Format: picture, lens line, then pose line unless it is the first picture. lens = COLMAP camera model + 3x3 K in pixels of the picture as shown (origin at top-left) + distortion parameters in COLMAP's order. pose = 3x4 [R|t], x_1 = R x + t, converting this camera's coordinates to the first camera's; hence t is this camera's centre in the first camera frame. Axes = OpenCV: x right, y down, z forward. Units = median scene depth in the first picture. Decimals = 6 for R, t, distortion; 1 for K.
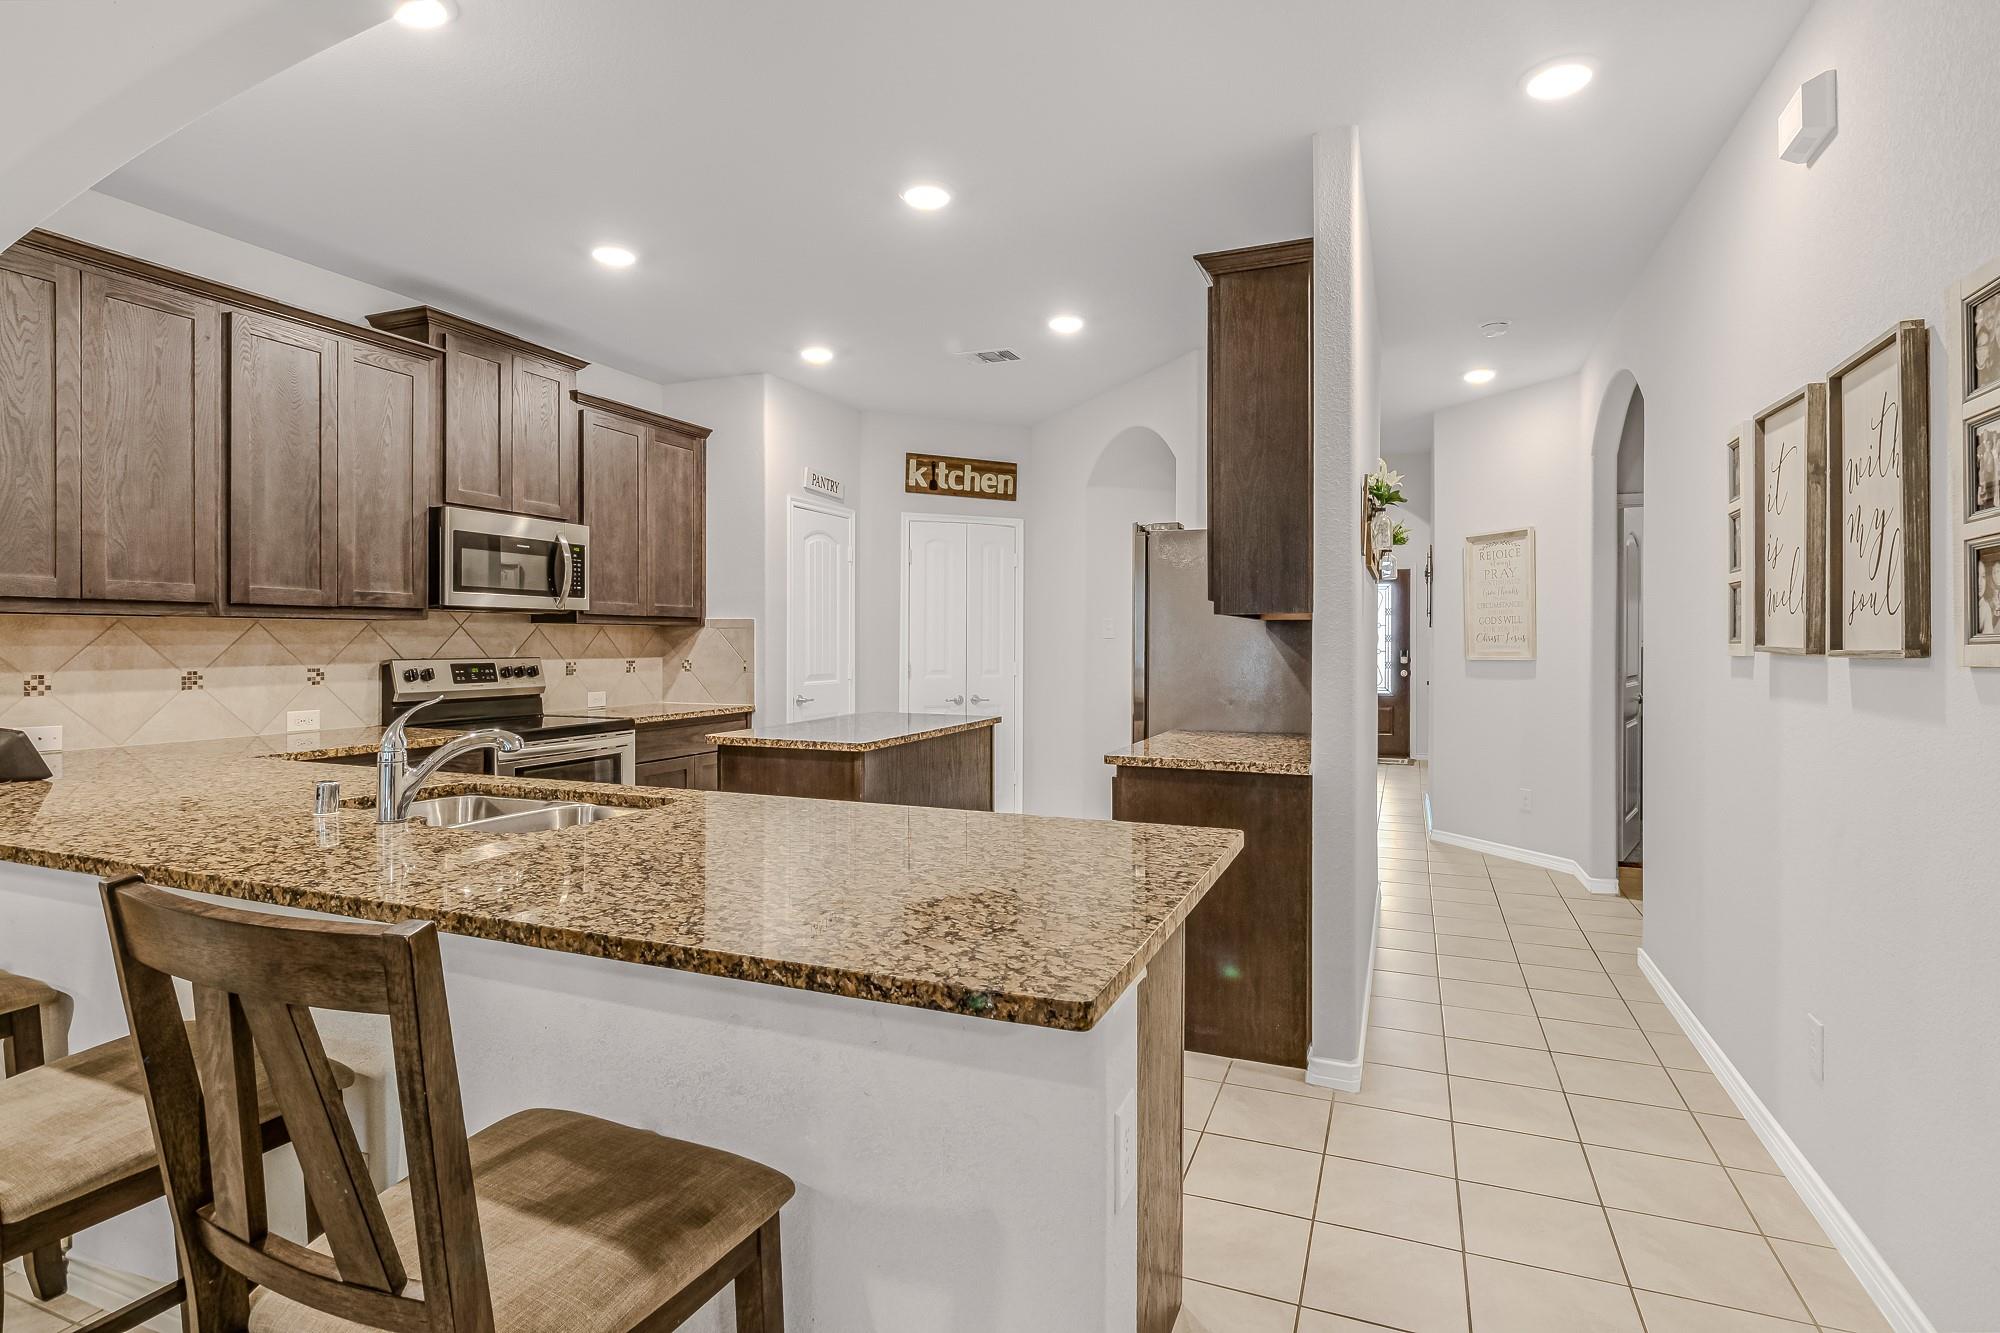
lens RADIAL K [[985.6, 0, 1003.8], [0, 985.6, 646.3], [0, 0, 1]] dist [0.000392, 0.000268]
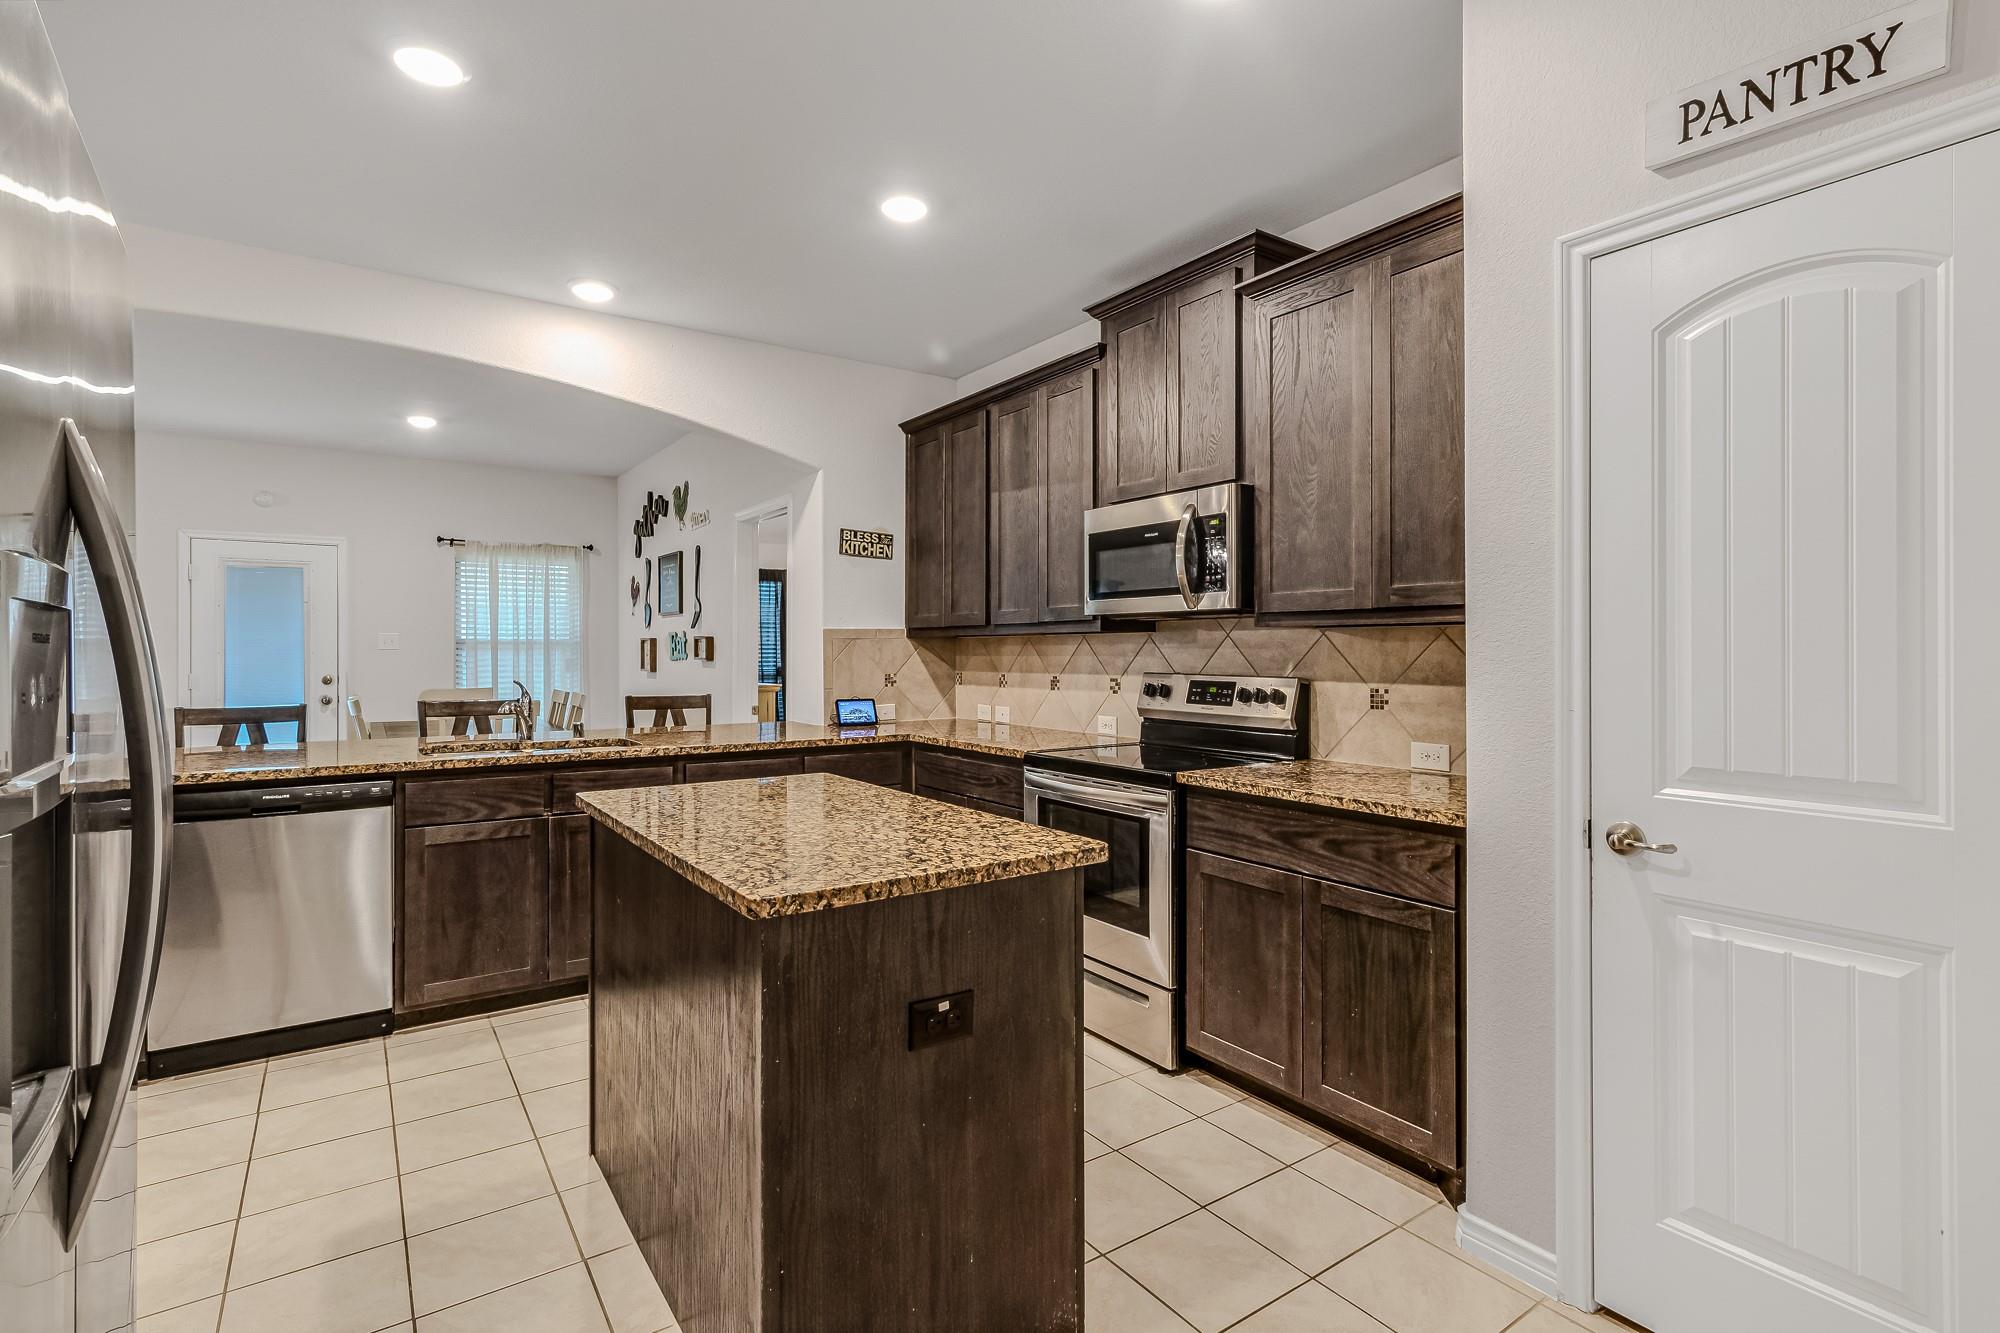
lens RADIAL K [[985.6, 0, 1003.8], [0, 985.6, 646.3], [0, 0, 1]] dist [0.000392, 0.000268]
pose [[-0.562400, -0.002999, -0.826860, 0.153137], [-0.003969, 0.999992, -0.000927, -0.006590], [0.826856, 0.002761, -0.562407, 0.869565]]
